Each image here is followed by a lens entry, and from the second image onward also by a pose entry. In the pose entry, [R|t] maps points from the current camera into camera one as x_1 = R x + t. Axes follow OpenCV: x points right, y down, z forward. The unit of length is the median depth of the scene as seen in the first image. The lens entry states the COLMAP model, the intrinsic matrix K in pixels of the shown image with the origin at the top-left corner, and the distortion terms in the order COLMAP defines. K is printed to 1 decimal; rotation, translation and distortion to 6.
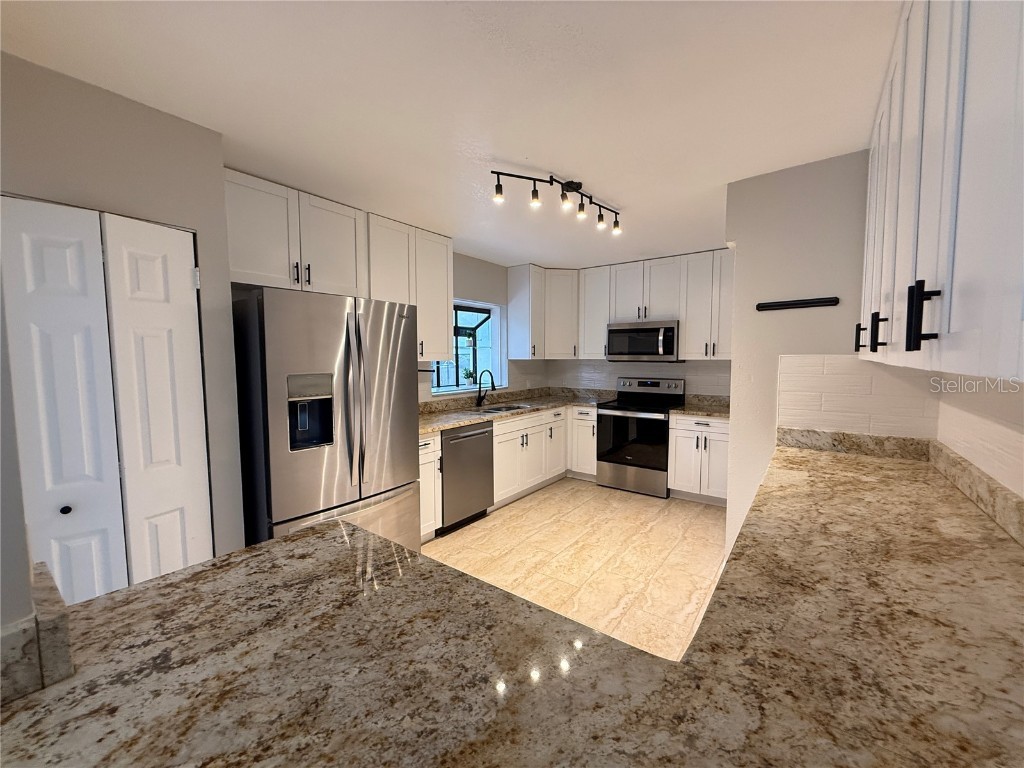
lens RADIAL K [[407.5, 0, 509.6], [0, 407.5, 385.1], [0, 0, 1]] dist [0.000611, 0.000038]
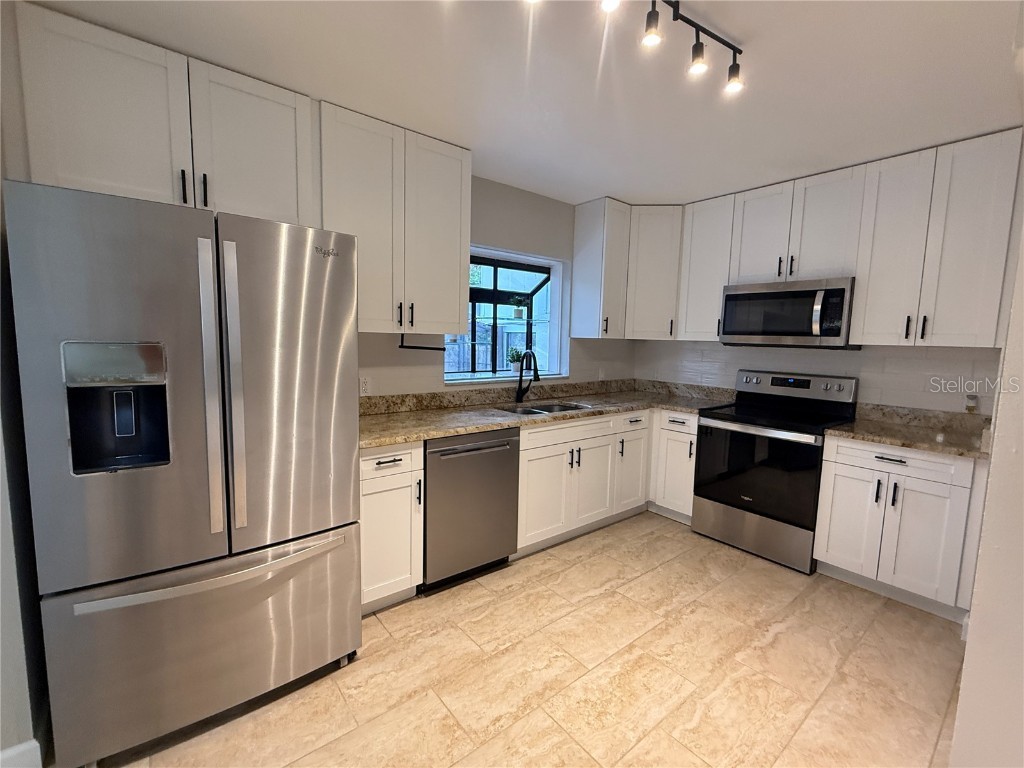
lens RADIAL K [[440.4, 0, 512.0], [0, 440.4, 384.0], [0, 0, 1]] dist [0.001584, 0.000116]
pose [[0.969089, 0.051455, -0.241287, 0.101264], [-0.043766, 0.998352, 0.037125, -0.007635], [0.242800, -0.025417, 0.969743, 0.268053]]
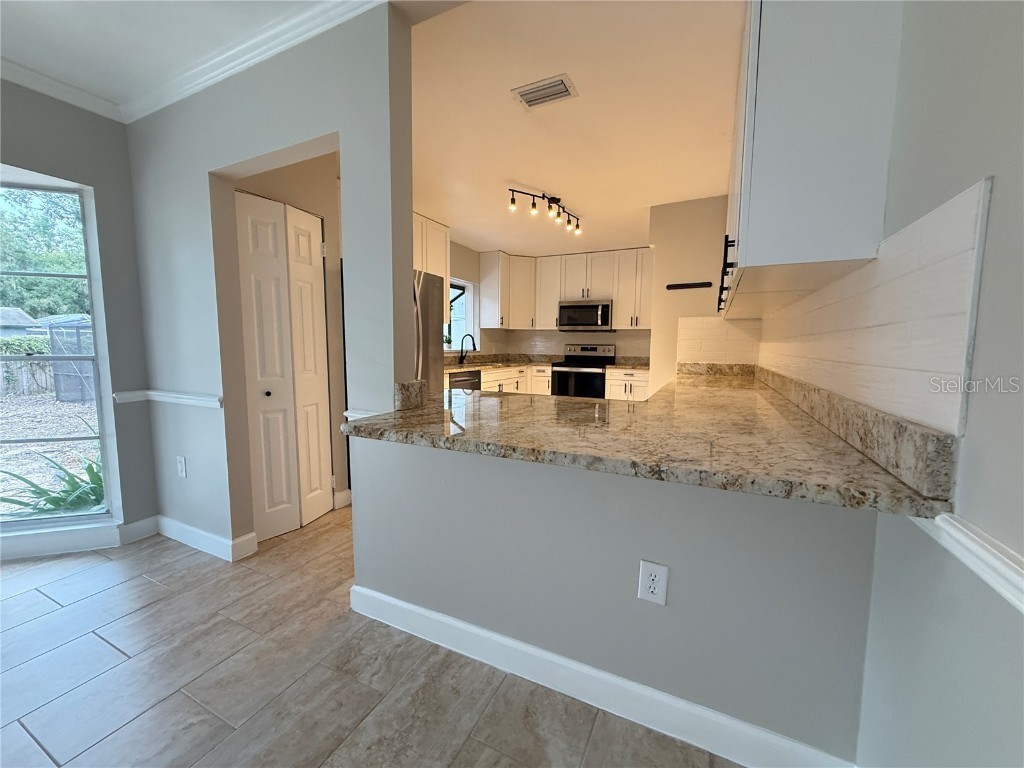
lens RADIAL K [[407.5, 0, 509.6], [0, 407.5, 385.1], [0, 0, 1]] dist [0.000611, 0.000038]
pose [[0.982680, -0.005915, 0.185215, -0.168431], [0.000232, 0.999529, 0.030690, 0.081924], [-0.185309, -0.030115, 0.982219, -0.264275]]
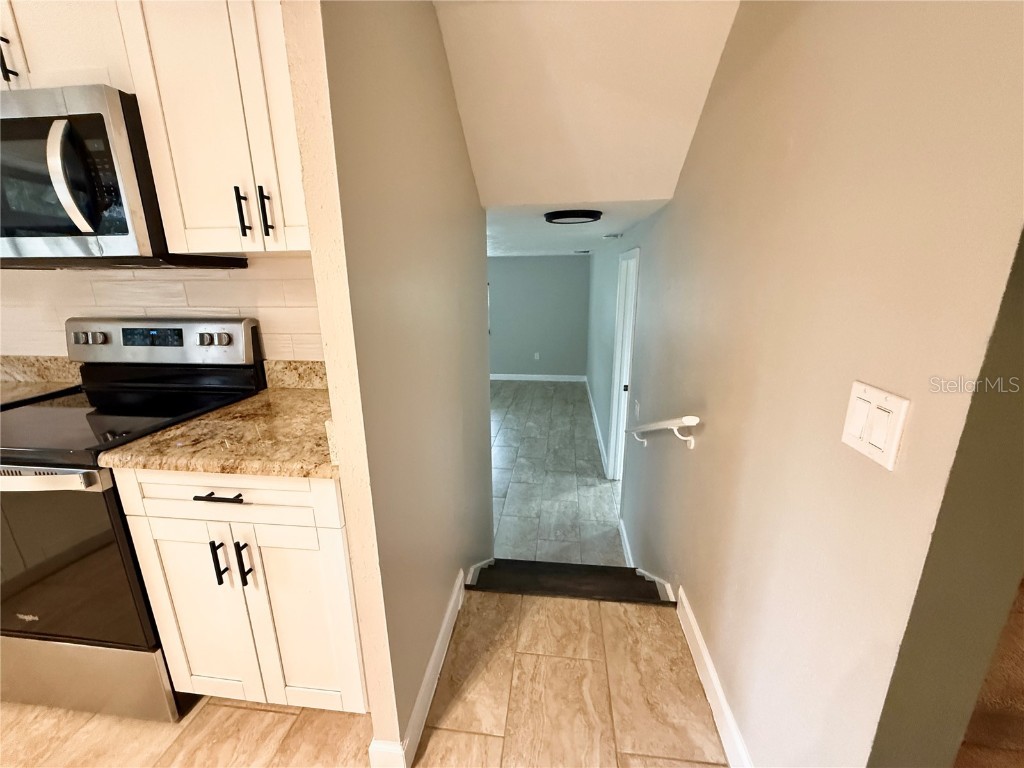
lens RADIAL K [[410.8, 0, 512.0], [0, 410.8, 384.0], [0, 0, 1]] dist [0.001050, 0.000291]
pose [[0.863963, -0.132949, 0.485687, 0.482510], [0.042920, 0.980449, 0.192035, -0.018493], [-0.501722, -0.145066, 0.852778, 0.643505]]
